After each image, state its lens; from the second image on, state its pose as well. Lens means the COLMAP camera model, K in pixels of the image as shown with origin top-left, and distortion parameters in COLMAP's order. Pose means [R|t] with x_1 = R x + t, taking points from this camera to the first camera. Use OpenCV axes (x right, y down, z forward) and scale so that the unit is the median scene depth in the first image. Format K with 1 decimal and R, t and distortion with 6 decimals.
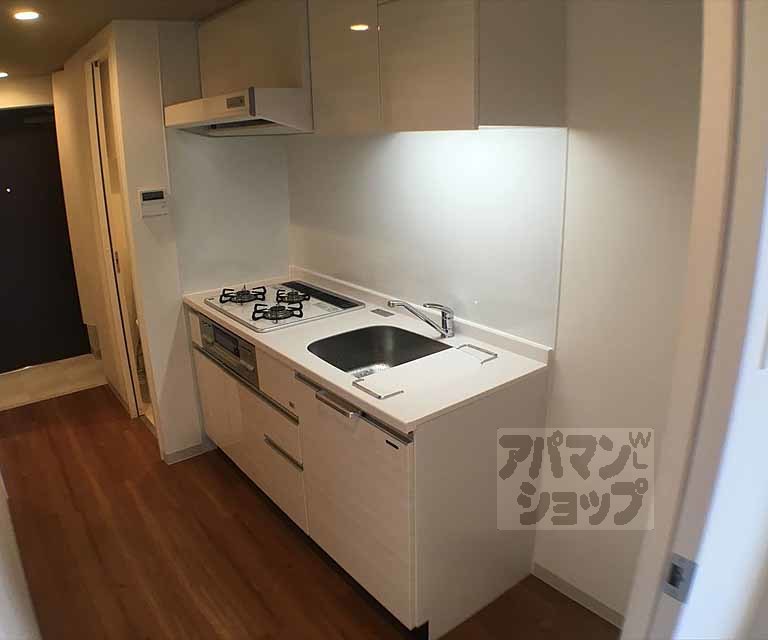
lens RADIAL K [[584.9, 0, 384.0], [0, 584.9, 320.0], [0, 0, 1]] dist [-0.143618, -0.002779]
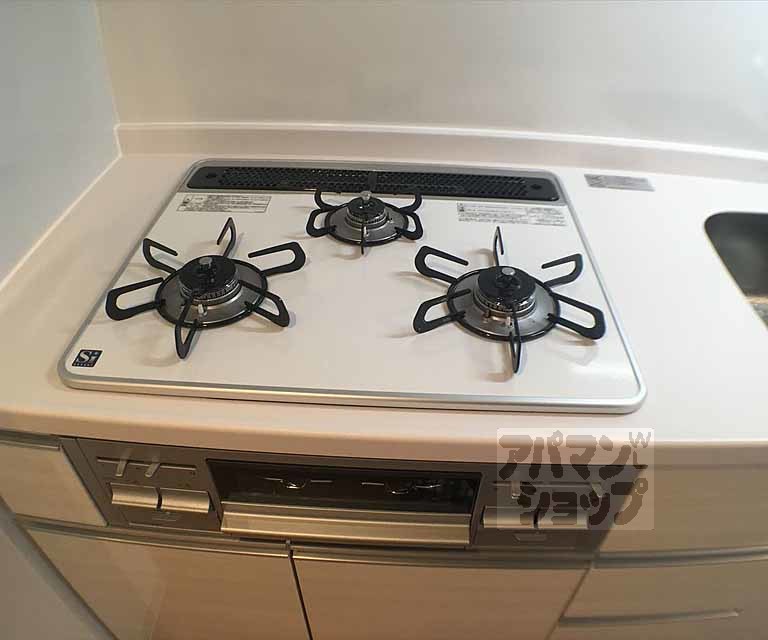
lens RADIAL K [[584.9, 0, 384.0], [0, 584.9, 320.0], [0, 0, 1]] dist [-0.143618, -0.002779]
pose [[0.649467, -0.478608, 0.590870, -0.411851], [0.204592, 0.858396, 0.470424, -0.158036], [-0.732349, -0.184637, 0.655419, 0.907750]]
